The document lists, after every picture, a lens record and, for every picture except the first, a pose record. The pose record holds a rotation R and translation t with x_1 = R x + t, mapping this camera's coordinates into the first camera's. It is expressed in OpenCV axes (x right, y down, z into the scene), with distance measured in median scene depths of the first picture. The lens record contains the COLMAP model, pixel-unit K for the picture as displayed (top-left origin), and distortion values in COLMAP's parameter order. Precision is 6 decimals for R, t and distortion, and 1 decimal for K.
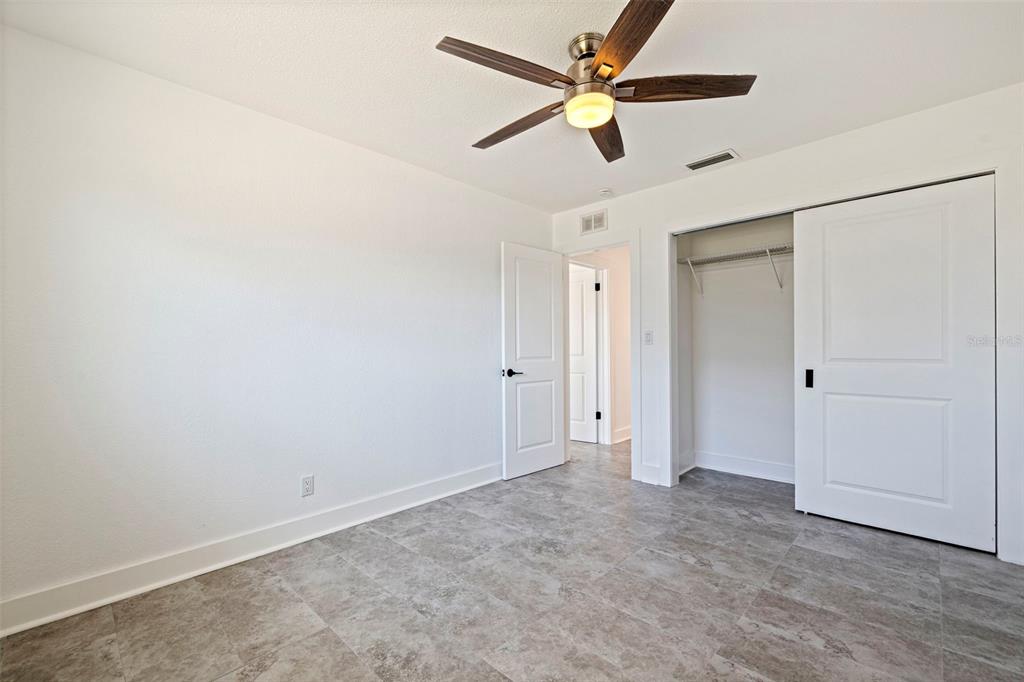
lens RADIAL K [[426.2, 0, 512.0], [0, 426.2, 341.0], [0, 0, 1]] dist [-0.034210, 0.000070]
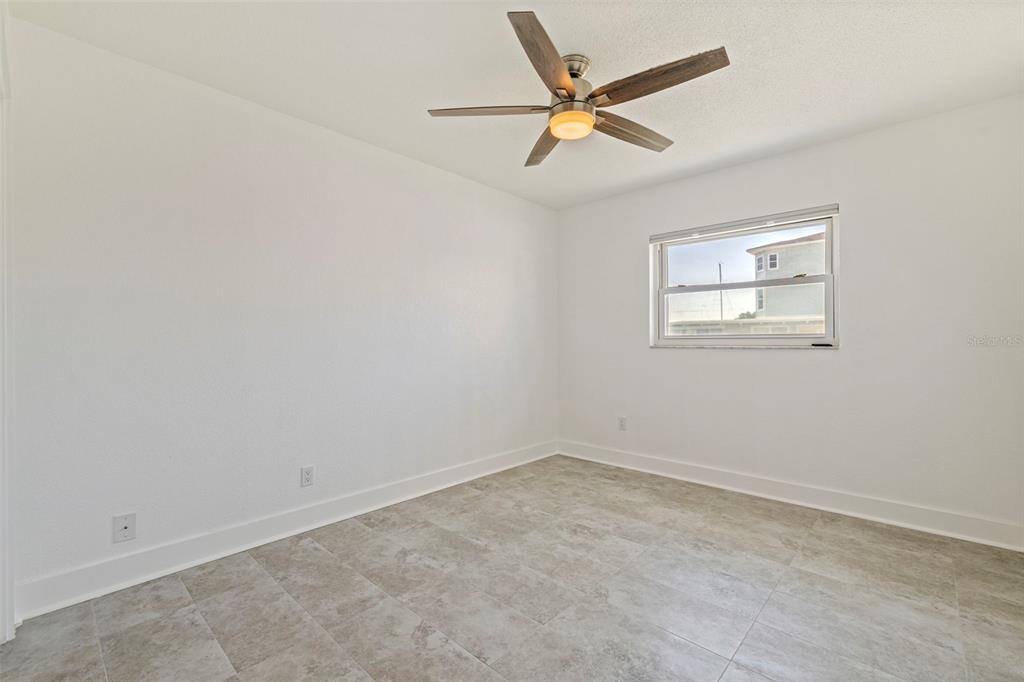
lens RADIAL K [[439.8, 0, 516.3], [0, 439.8, 344.6], [0, 0, 1]] dist [0.002960, 0.000246]
pose [[-0.999488, 0.014991, -0.028277, 0.360800], [0.015233, 0.999849, -0.008341, 0.032262], [0.028148, -0.008768, -0.999565, 2.117014]]
